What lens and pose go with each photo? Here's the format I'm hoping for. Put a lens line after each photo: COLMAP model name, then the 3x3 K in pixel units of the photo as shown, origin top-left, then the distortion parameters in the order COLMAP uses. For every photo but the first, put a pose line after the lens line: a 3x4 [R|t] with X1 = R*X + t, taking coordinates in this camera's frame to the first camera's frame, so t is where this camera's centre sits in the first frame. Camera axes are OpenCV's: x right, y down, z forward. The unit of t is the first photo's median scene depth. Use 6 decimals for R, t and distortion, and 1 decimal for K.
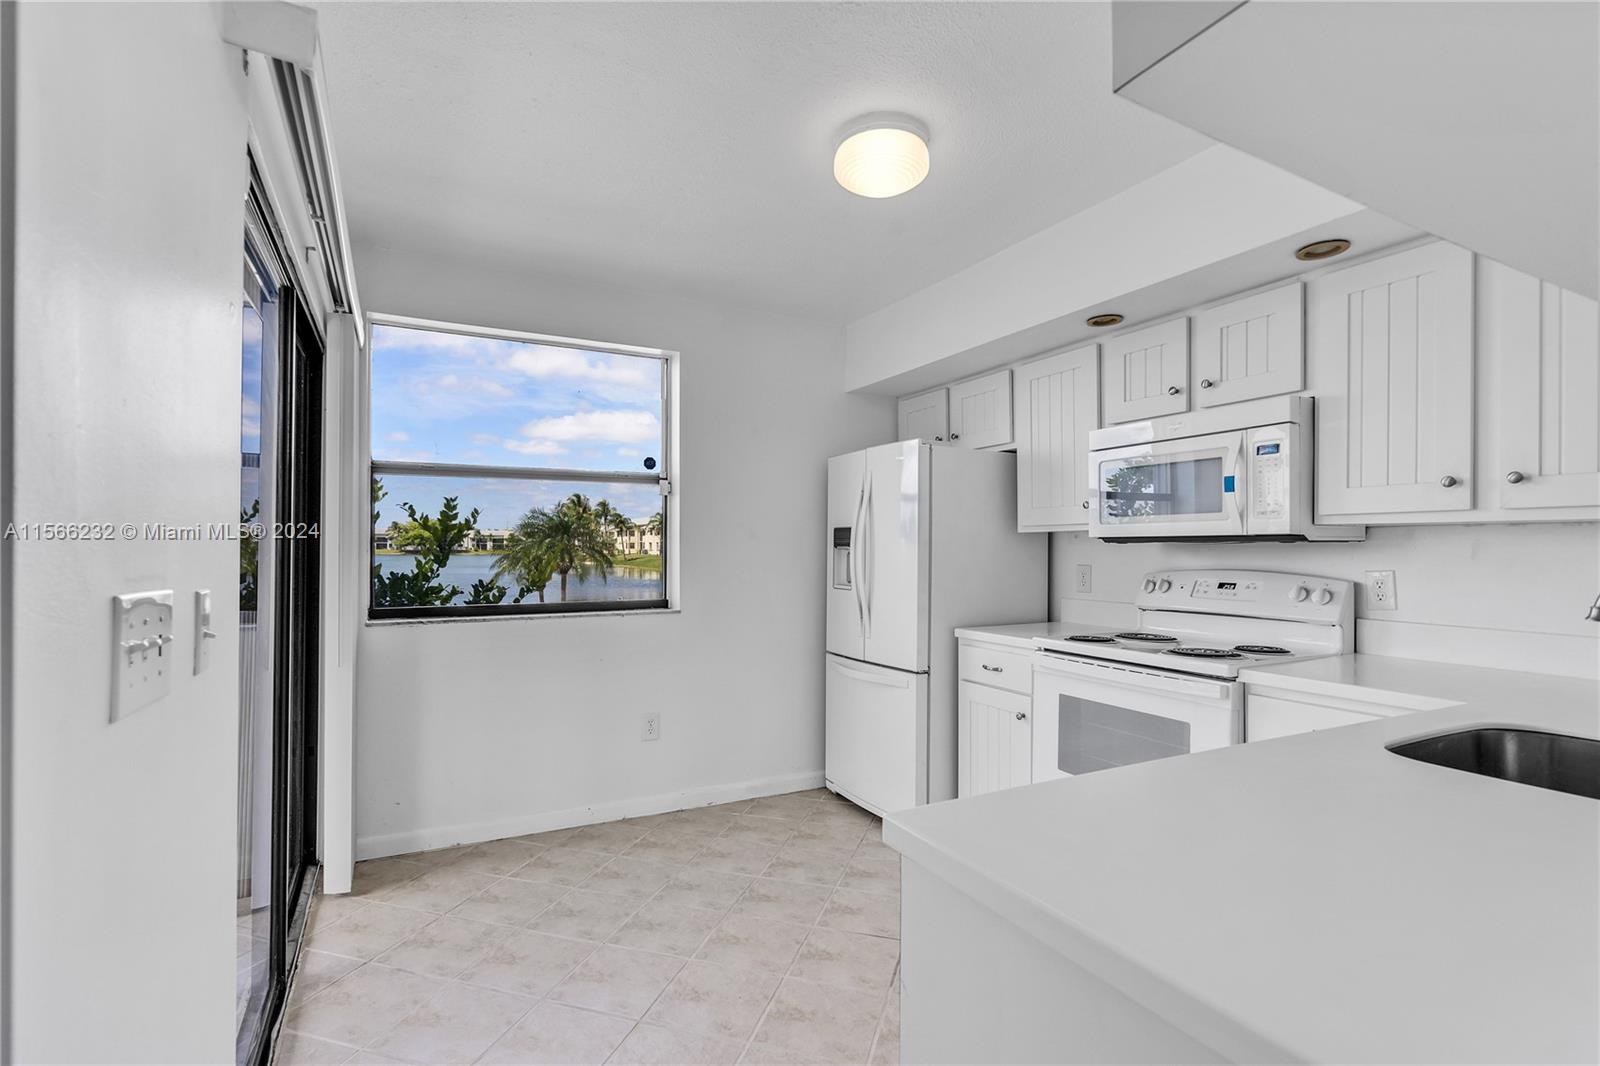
lens RADIAL K [[755.9, 0, 800.0], [0, 755.9, 533.0], [0, 0, 1]] dist [0.016093, 0.000138]
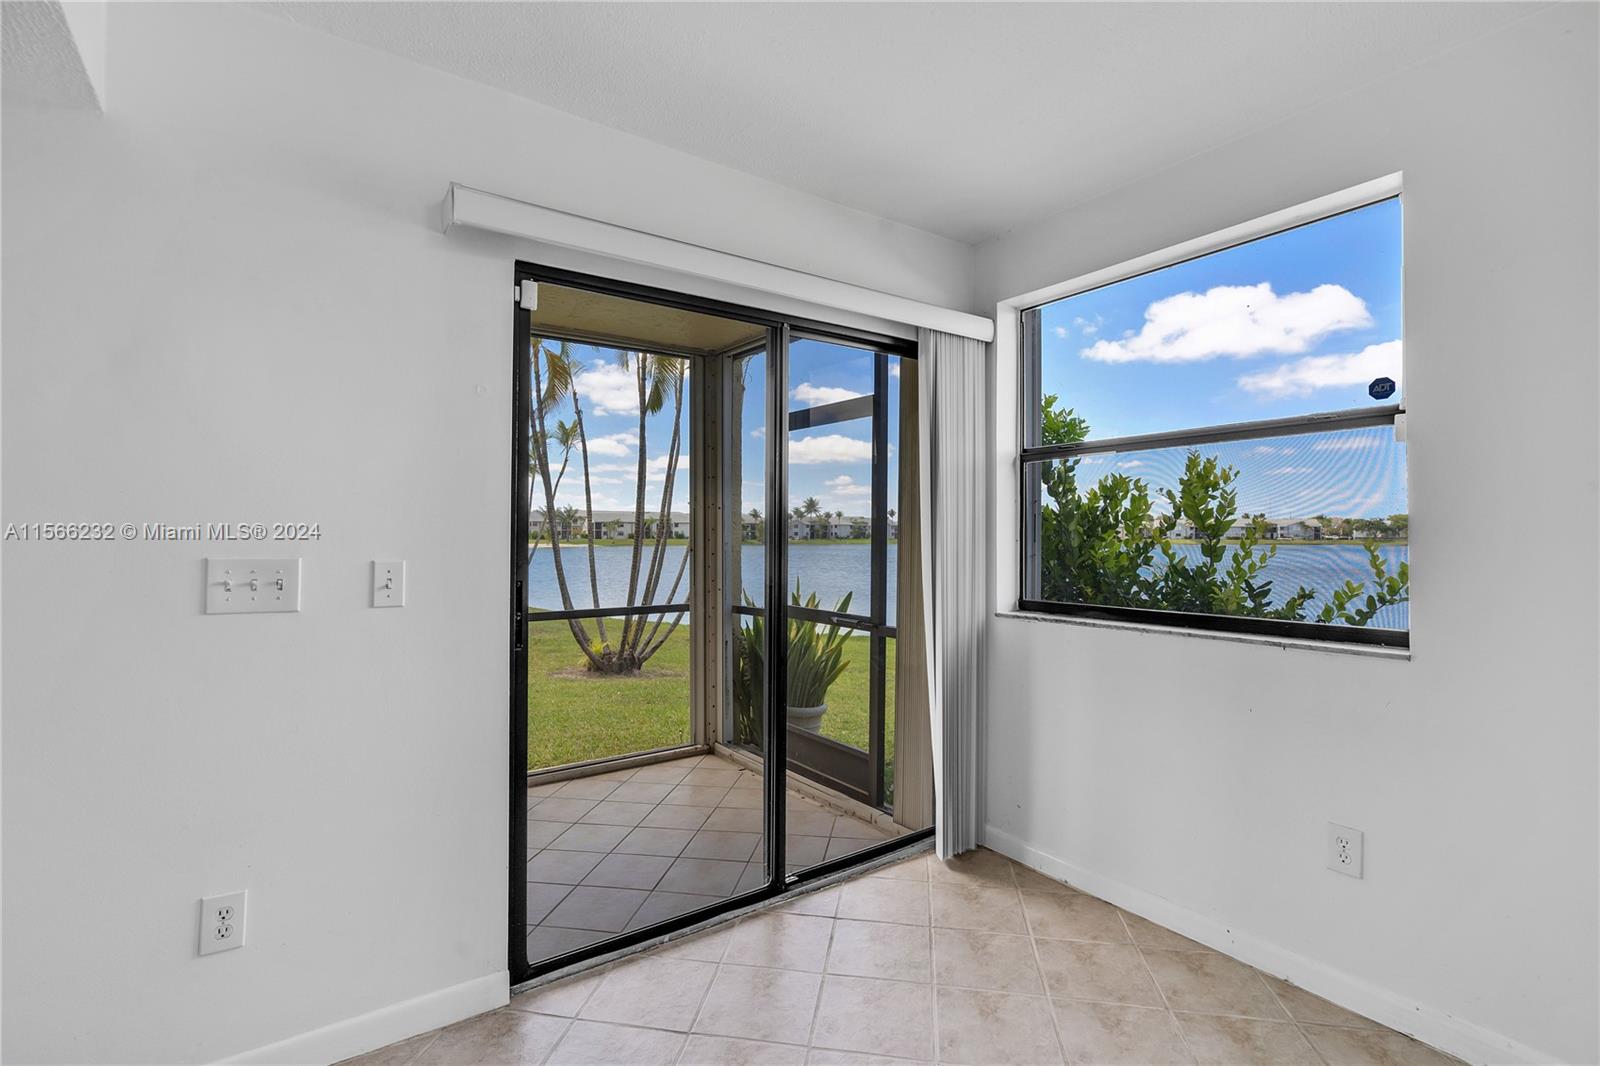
lens RADIAL K [[755.9, 0, 800.0], [0, 755.9, 533.0], [0, 0, 1]] dist [0.016093, 0.000138]
pose [[0.132392, -0.005366, -0.991183, 0.360625], [0.019688, 0.999802, -0.002783, 0.009607], [0.991002, -0.019146, 0.132471, 0.584085]]
